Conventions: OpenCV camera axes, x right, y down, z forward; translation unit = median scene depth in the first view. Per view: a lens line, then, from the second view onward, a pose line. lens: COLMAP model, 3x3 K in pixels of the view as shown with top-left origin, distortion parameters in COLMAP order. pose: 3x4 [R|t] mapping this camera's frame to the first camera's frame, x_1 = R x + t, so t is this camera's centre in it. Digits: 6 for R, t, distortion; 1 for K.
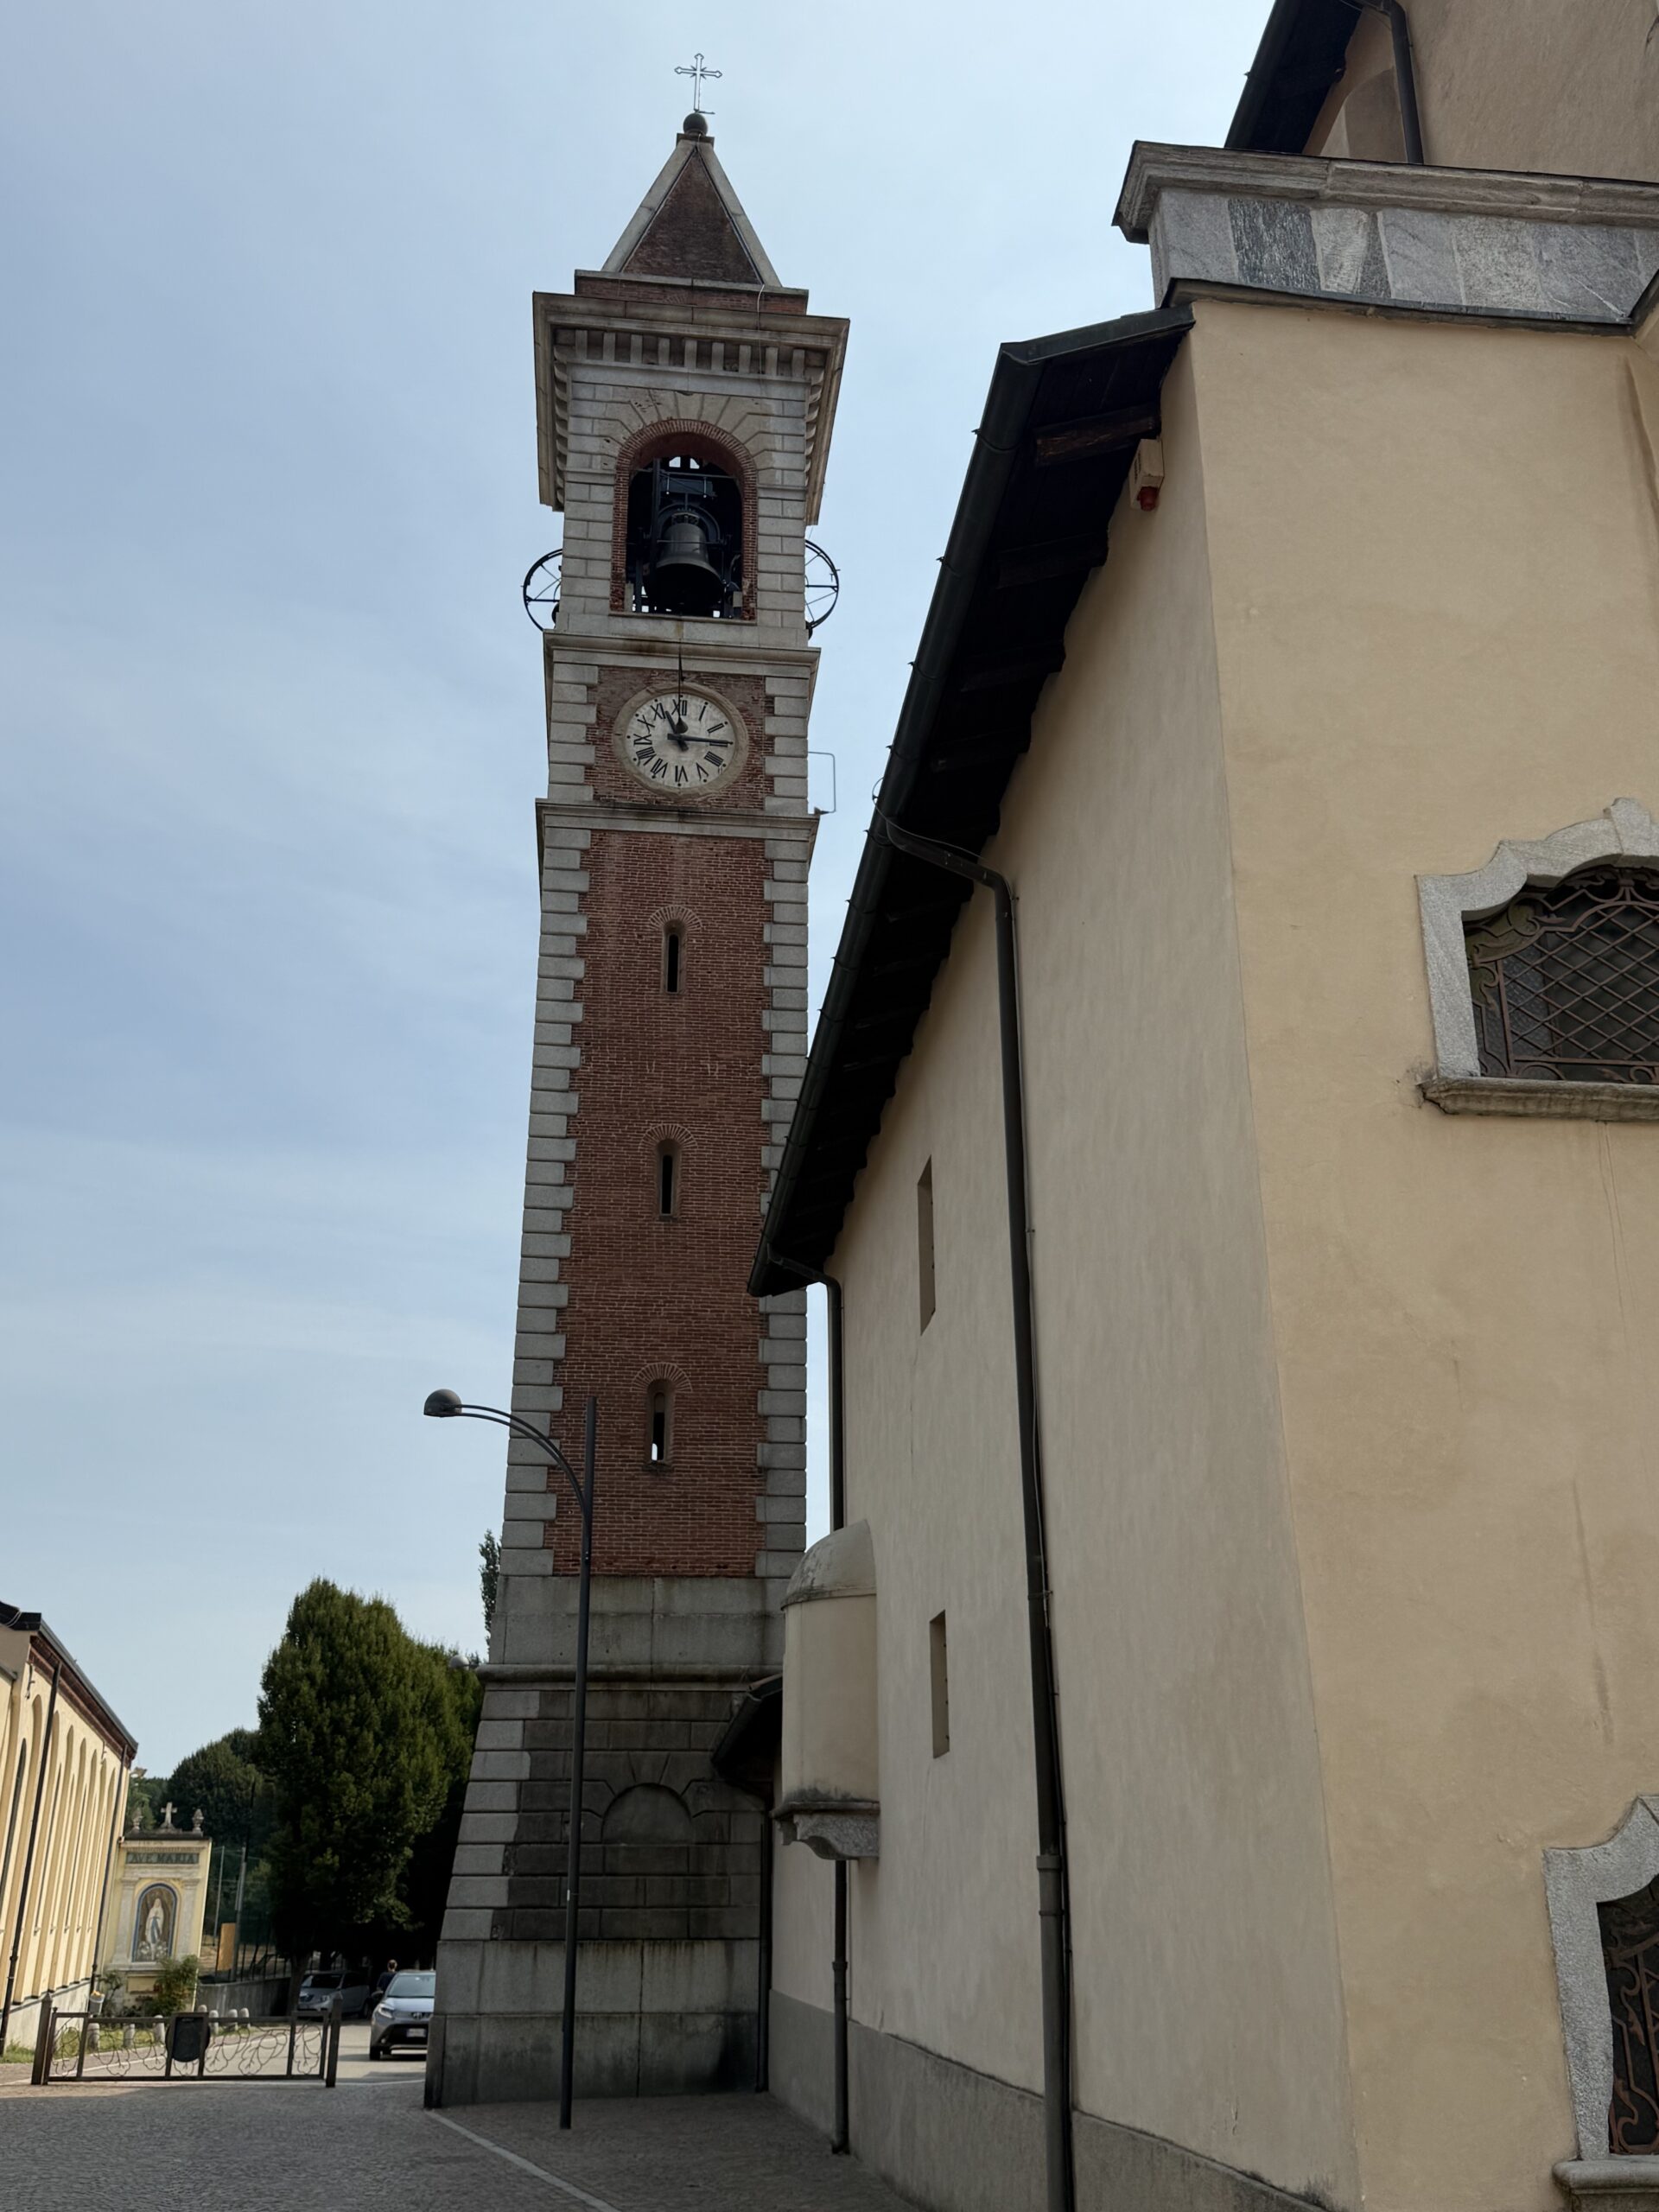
lens RADIAL K [[2257.5, 0, 829.5], [0, 2257.5, 1106.0], [0, 0, 1]] dist [0.187996, -0.246096]
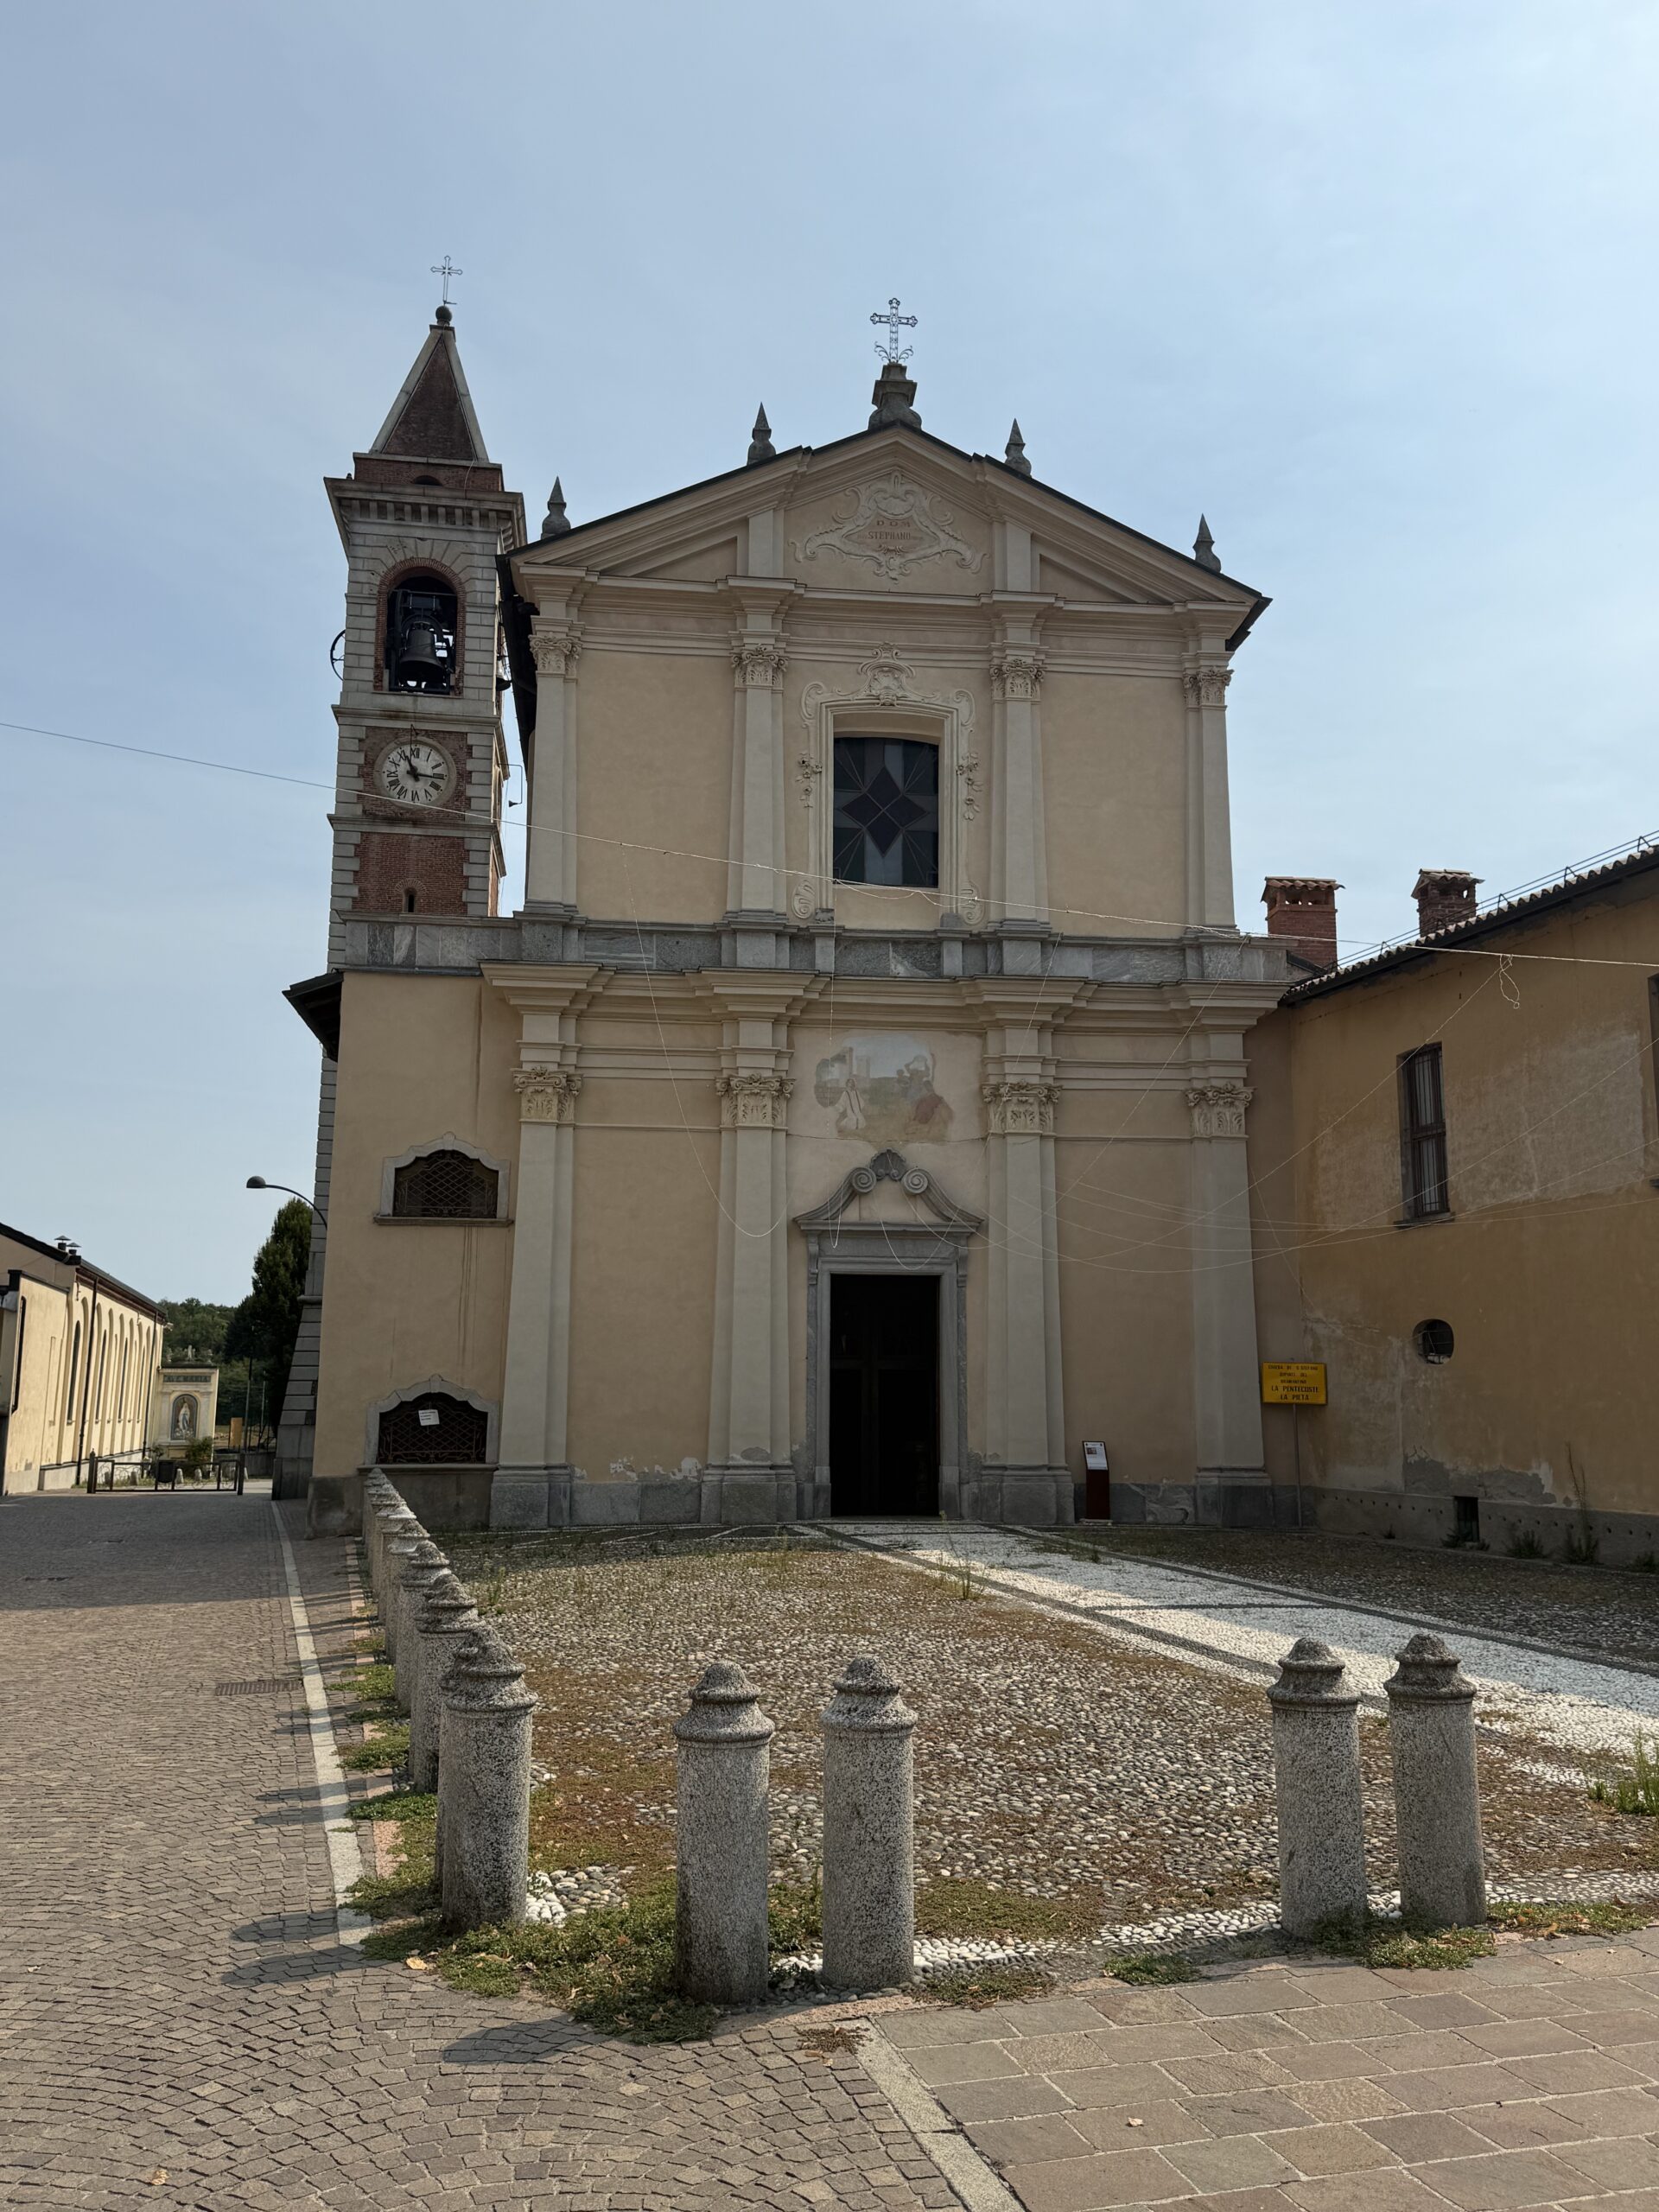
lens RADIAL K [[1980.8, 0, 829.5], [0, 1980.8, 1106.0], [0, 0, 1]] dist [0.287219, -0.570247]
pose [[0.999979, 0.006408, 0.000097, 0.237169], [-0.006308, 0.981537, 0.191169, -0.199226], [0.001130, -0.191165, 0.981557, -0.513154]]
